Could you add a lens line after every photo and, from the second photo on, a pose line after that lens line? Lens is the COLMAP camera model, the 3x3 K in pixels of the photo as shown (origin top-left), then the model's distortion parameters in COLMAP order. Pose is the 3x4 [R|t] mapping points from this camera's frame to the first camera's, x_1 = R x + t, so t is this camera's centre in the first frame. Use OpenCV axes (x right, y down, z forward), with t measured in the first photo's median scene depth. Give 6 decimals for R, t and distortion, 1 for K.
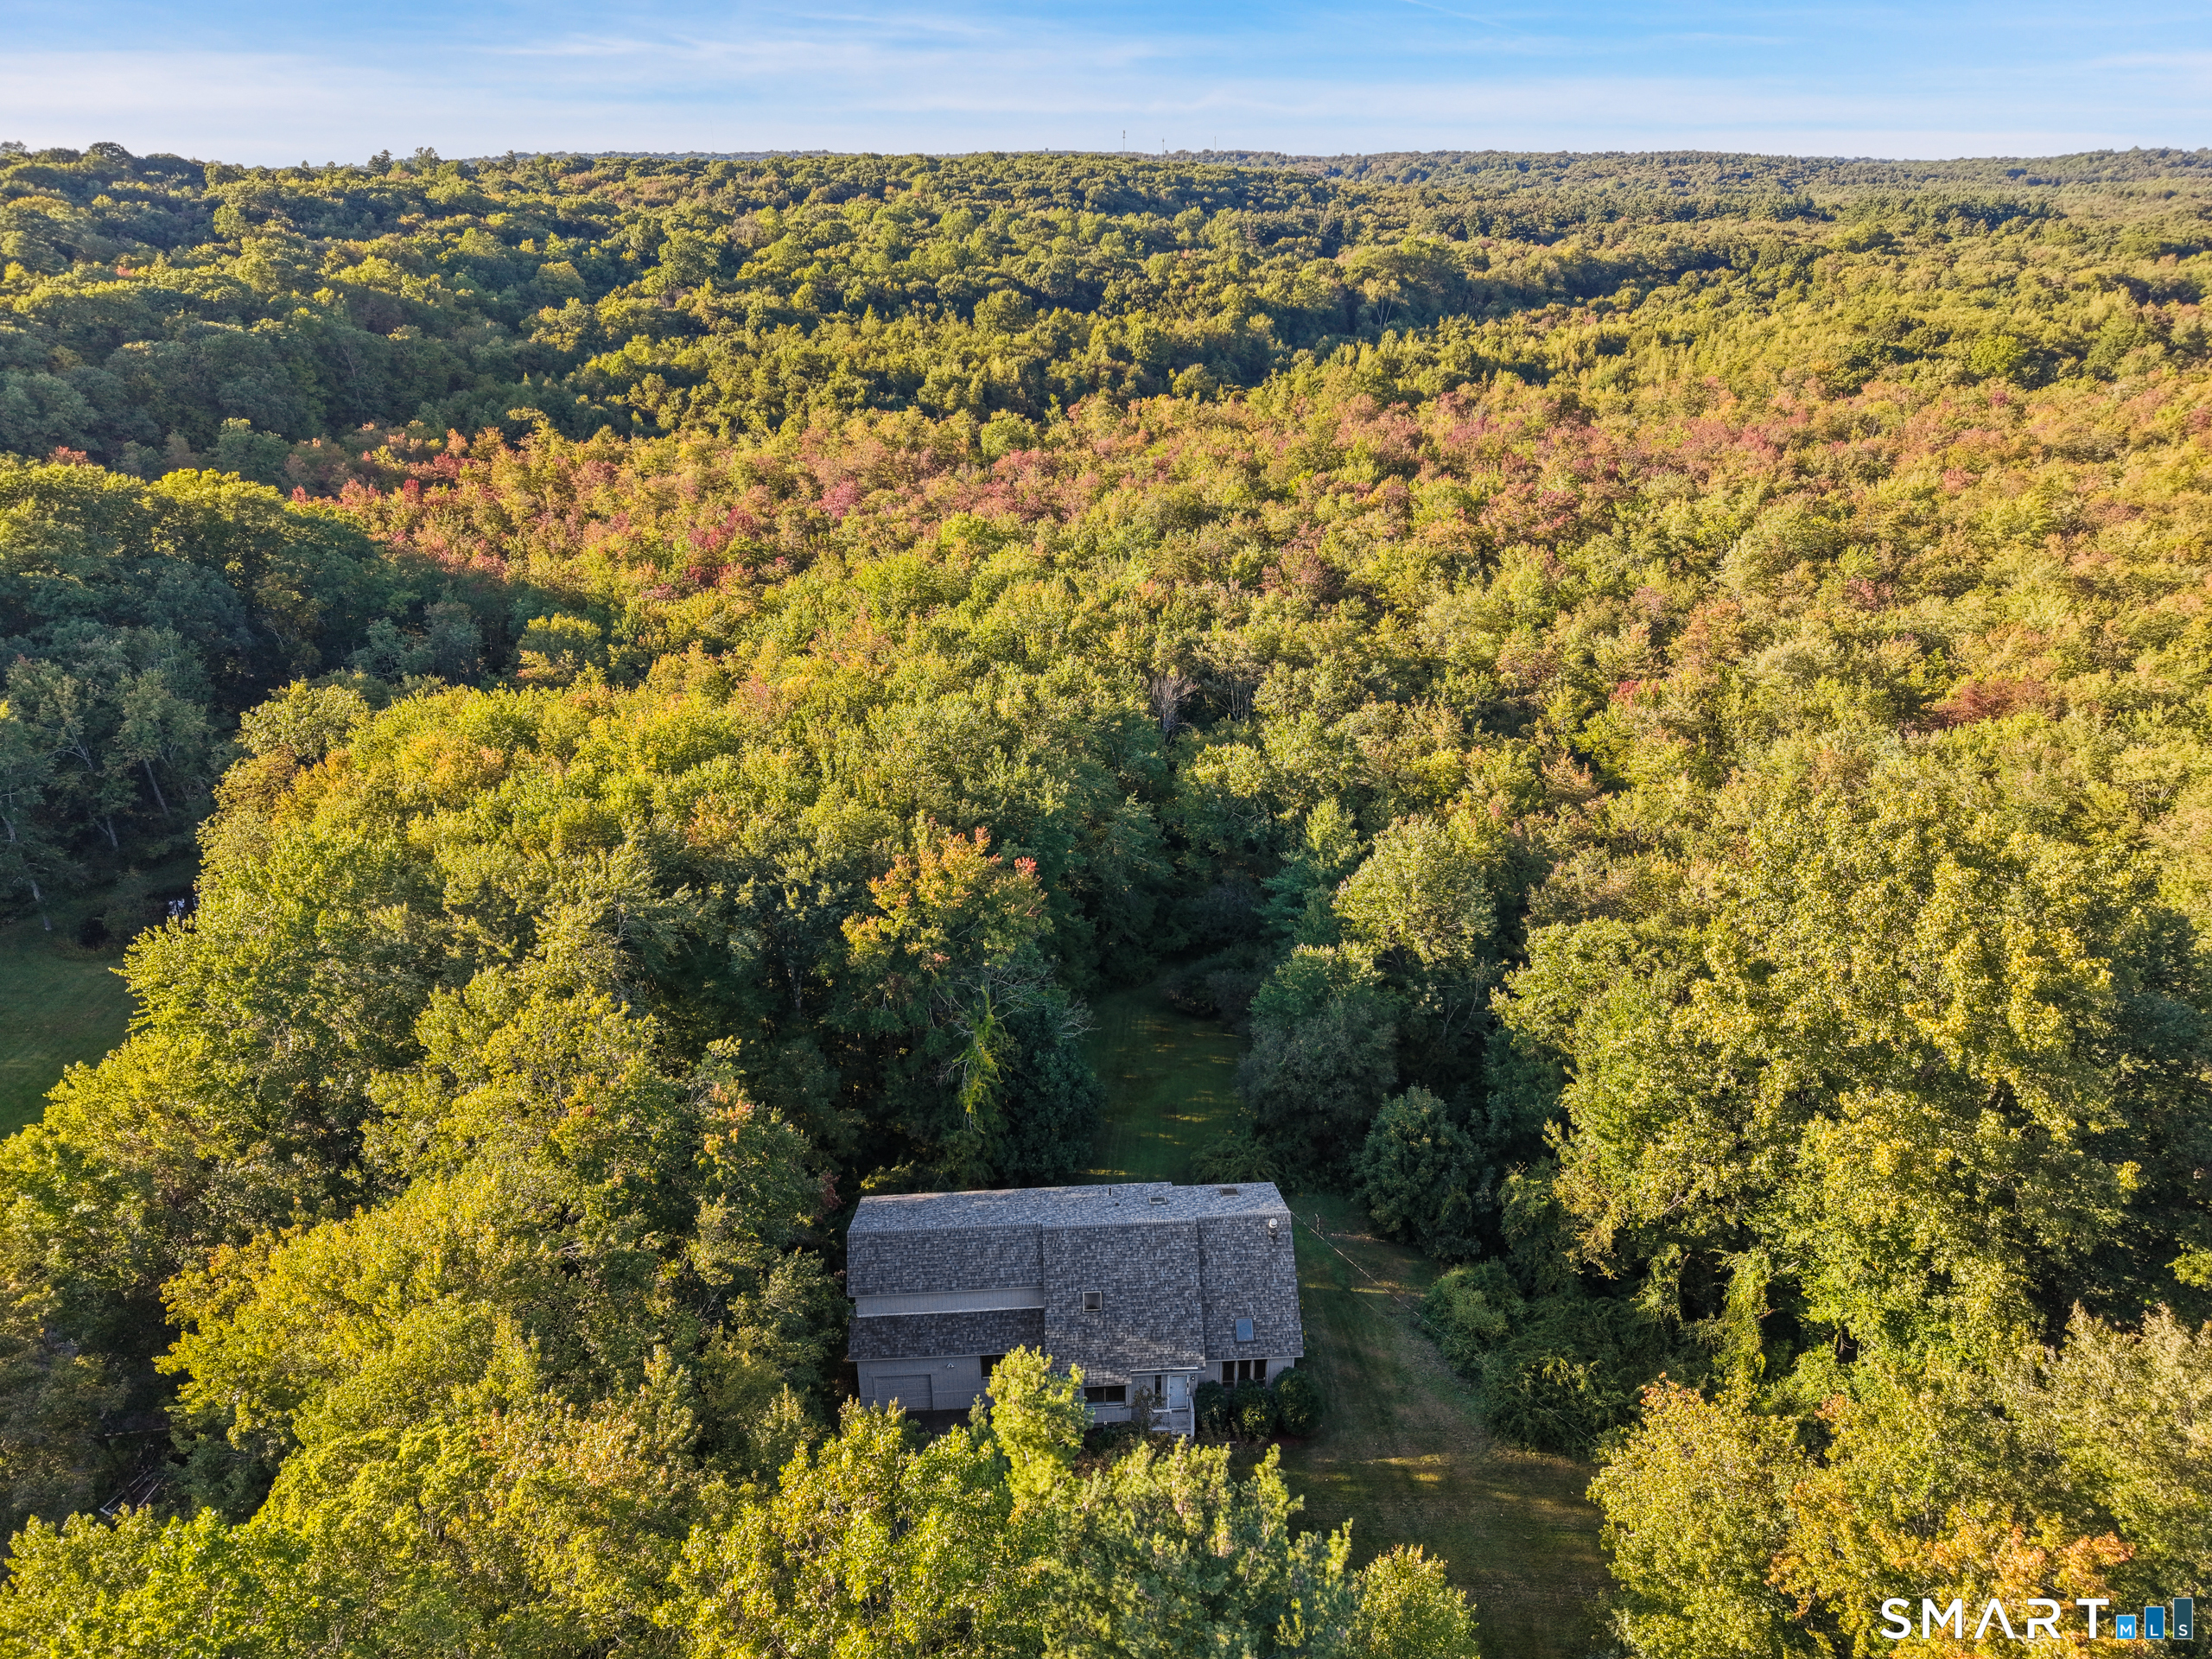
lens RADIAL K [[1534.2, 0, 1112.4], [0, 1534.2, 821.6], [0, 0, 1]] dist [0.123943, -0.360797]
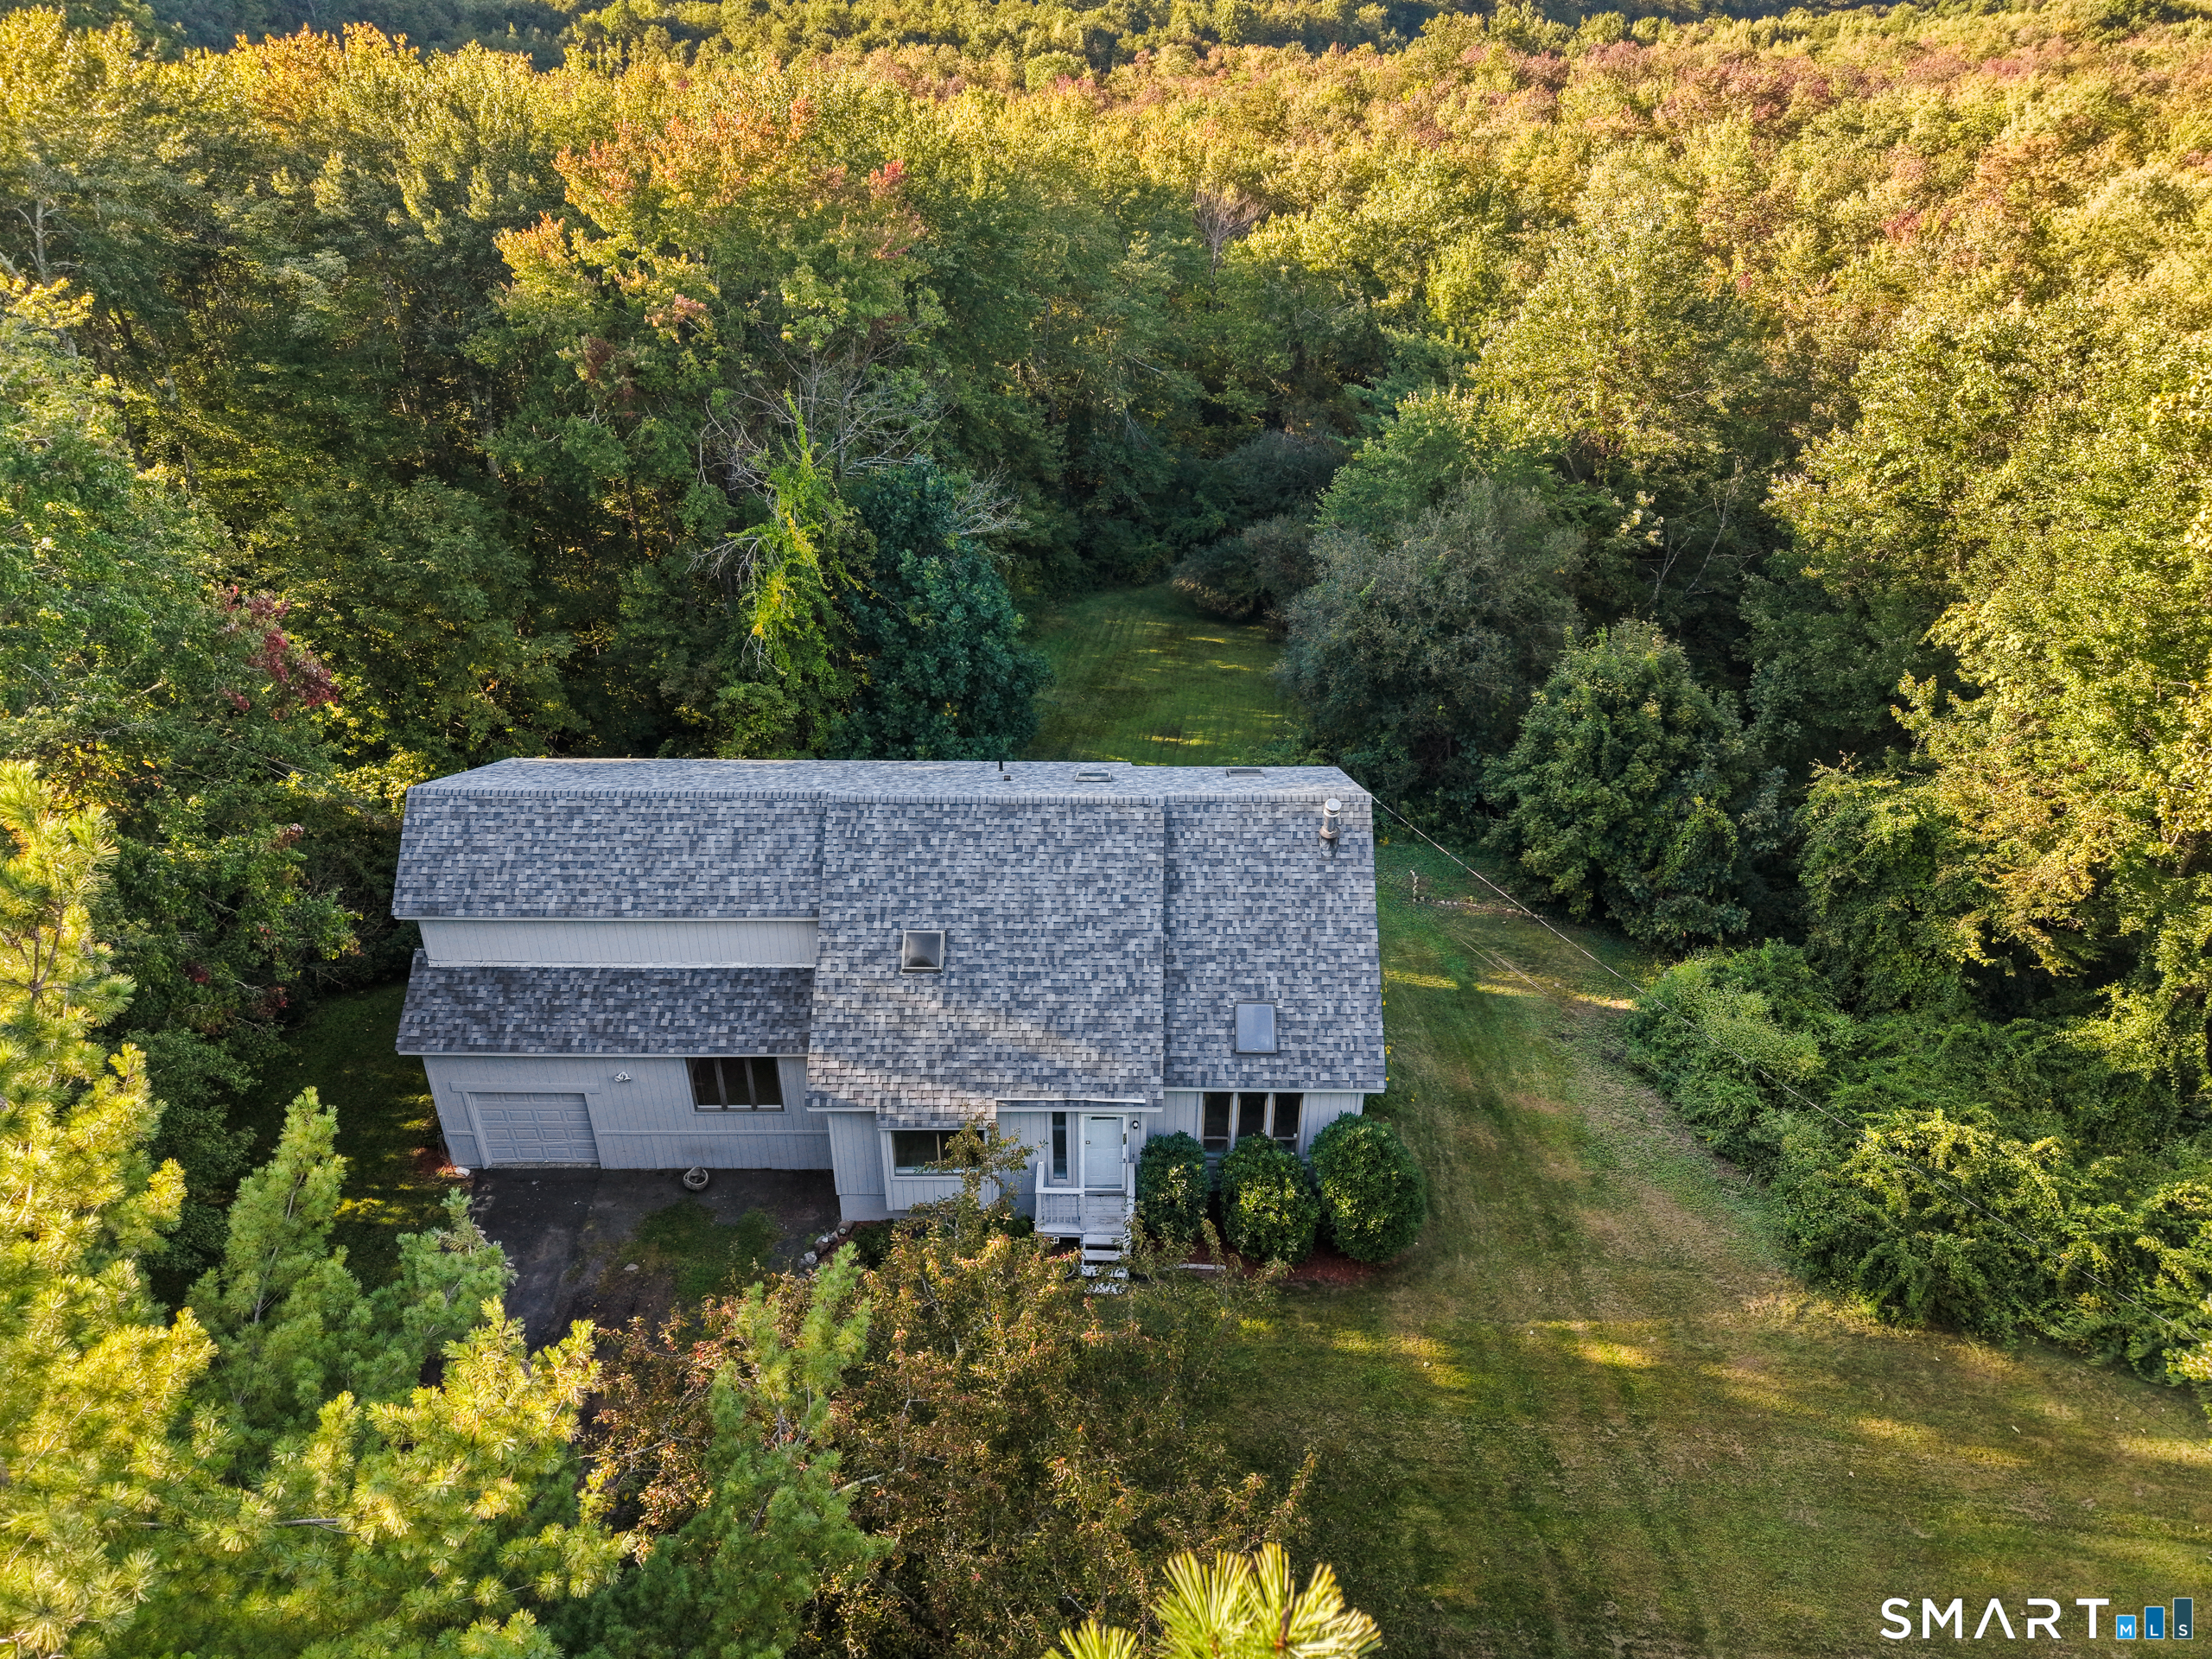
lens RADIAL K [[1513.4, 0, 1106.0], [0, 1513.4, 829.5], [0, 0, 1]] dist [0.064561, -0.102208]
pose [[0.997759, 0.039699, -0.053865, 0.055104], [-0.033674, 0.993528, 0.108480, 0.195724], [0.057823, -0.106423, 0.992638, 0.493413]]
